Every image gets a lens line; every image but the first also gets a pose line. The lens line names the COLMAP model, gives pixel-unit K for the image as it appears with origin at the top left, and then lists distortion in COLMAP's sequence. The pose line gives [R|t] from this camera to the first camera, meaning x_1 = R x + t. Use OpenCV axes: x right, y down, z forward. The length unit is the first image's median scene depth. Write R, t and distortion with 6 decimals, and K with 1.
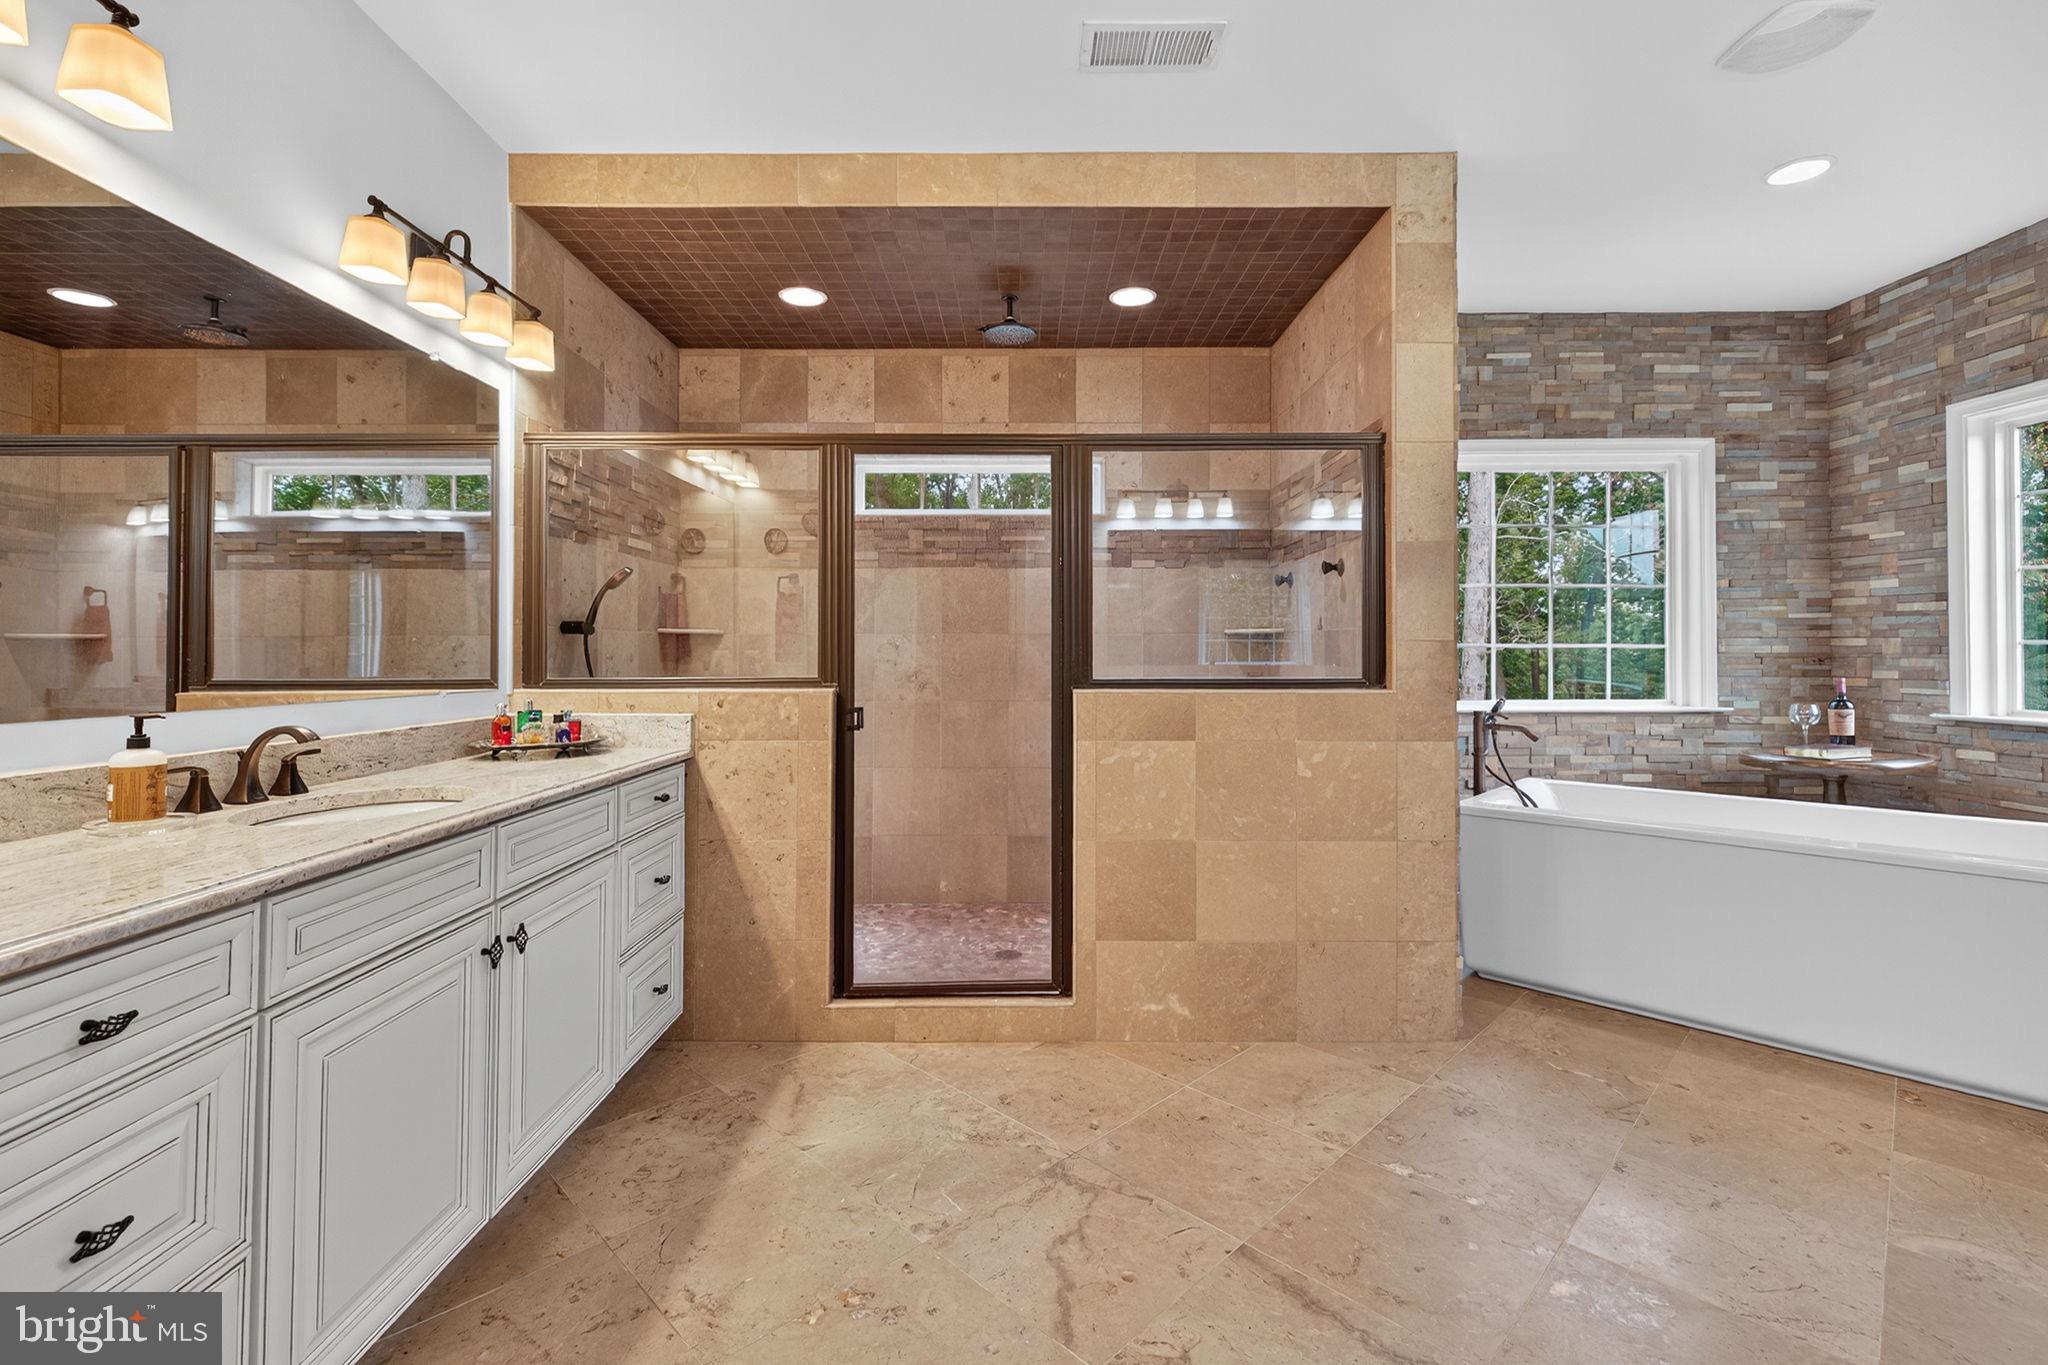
lens RADIAL K [[856.6, 0, 1024.0], [0, 856.6, 682.5], [0, 0, 1]] dist [-0.001167, -0.000181]
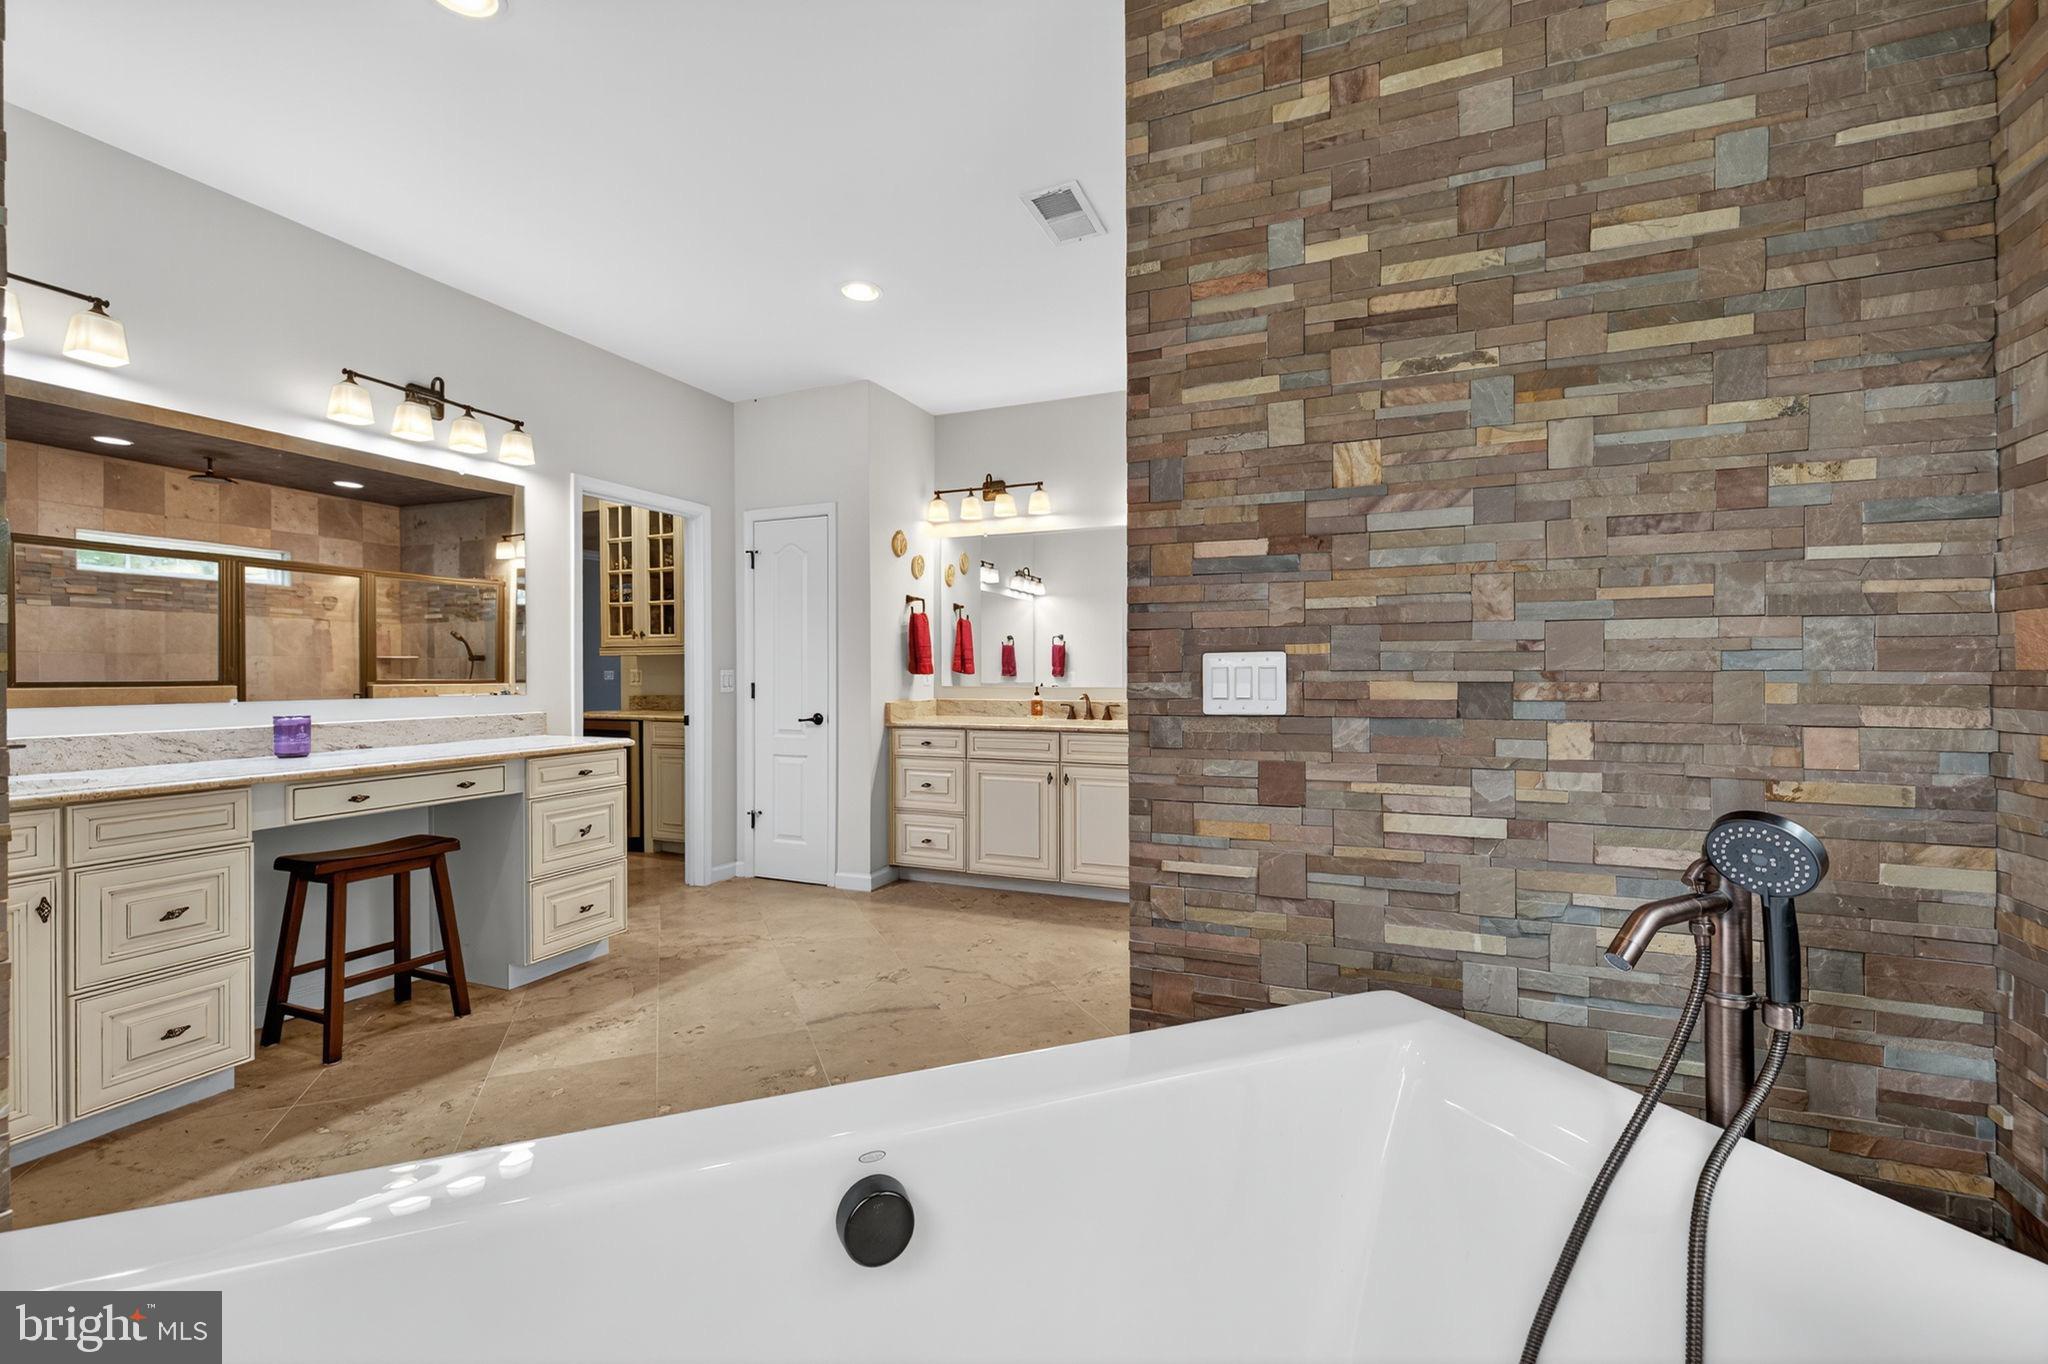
lens RADIAL K [[856.6, 0, 1024.0], [0, 856.6, 682.0], [0, 0, 1]] dist [-0.001167, -0.000181]
pose [[-0.375095, 0.000377, -0.926986, 1.751519], [-0.026283, 0.999594, 0.011042, -0.013478], [0.926614, 0.028506, -0.374932, 1.759231]]
